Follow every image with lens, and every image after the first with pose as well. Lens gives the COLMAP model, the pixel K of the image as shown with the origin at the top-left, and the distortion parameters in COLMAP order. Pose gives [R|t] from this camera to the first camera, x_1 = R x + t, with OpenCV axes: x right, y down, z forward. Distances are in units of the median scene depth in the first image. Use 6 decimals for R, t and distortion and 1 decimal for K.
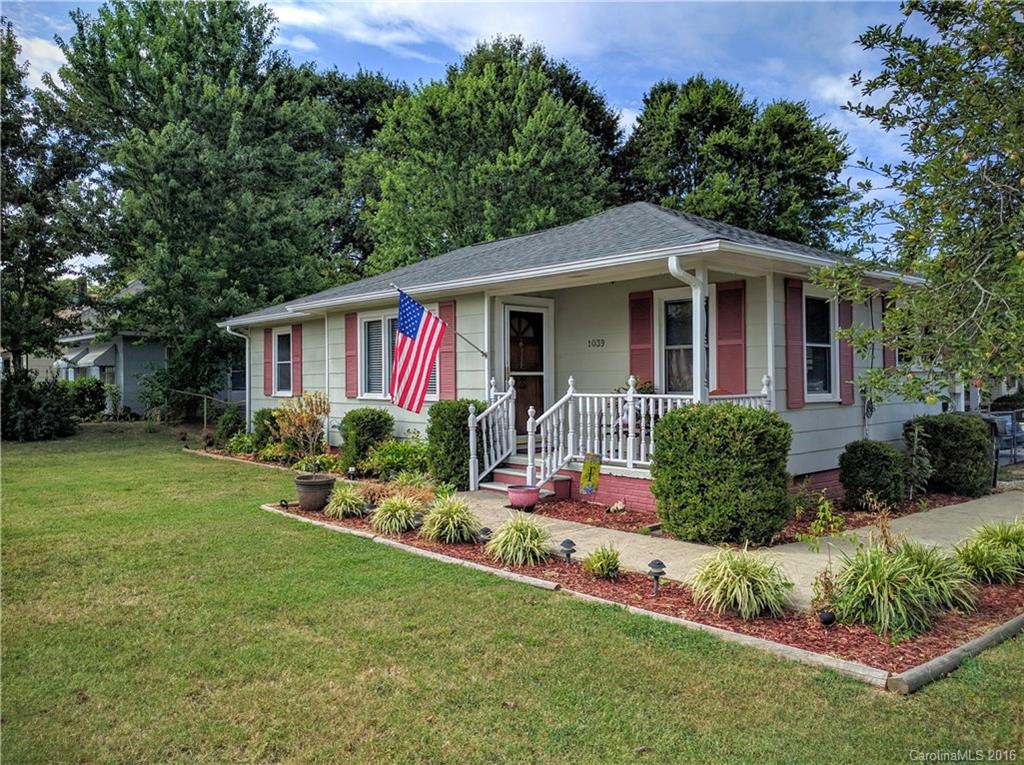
lens RADIAL K [[751.7, 0, 535.6], [0, 751.7, 378.4], [0, 0, 1]] dist [0.000019, 0.032010]
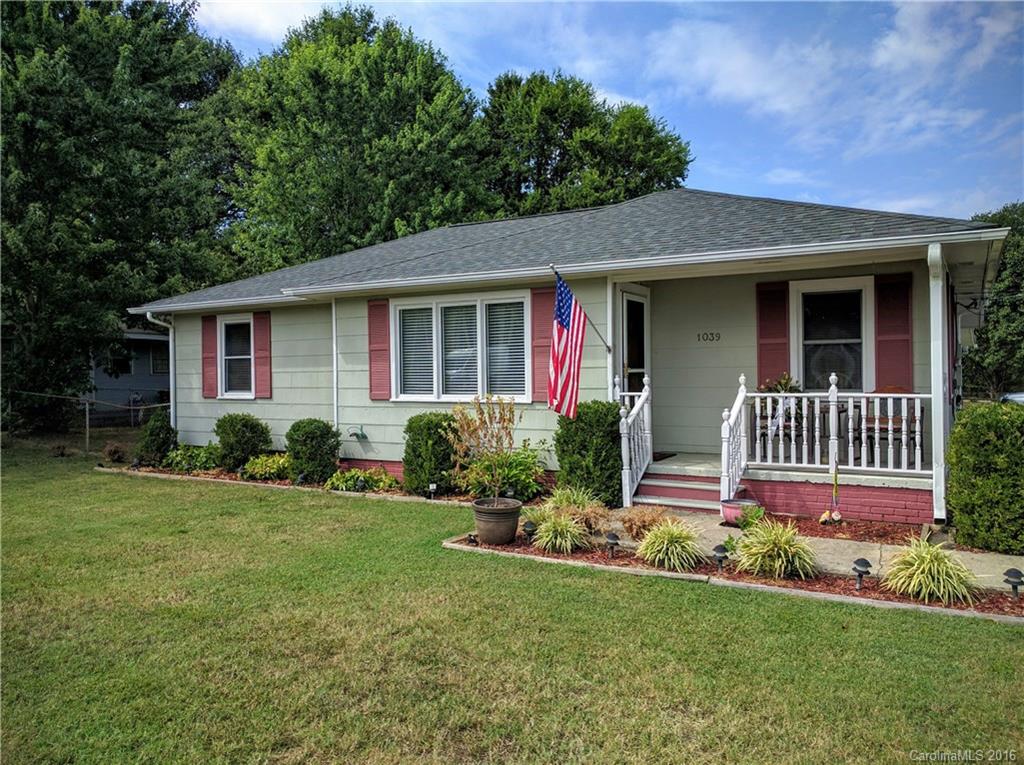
lens RADIAL K [[751.7, 0, 535.6], [0, 751.7, 378.4], [0, 0, 1]] dist [0.000019, 0.032010]
pose [[0.958828, -0.007463, 0.283890, -0.262309], [0.005368, 0.999952, 0.008157, -0.003538], [-0.283937, -0.006297, 0.958822, 0.122191]]
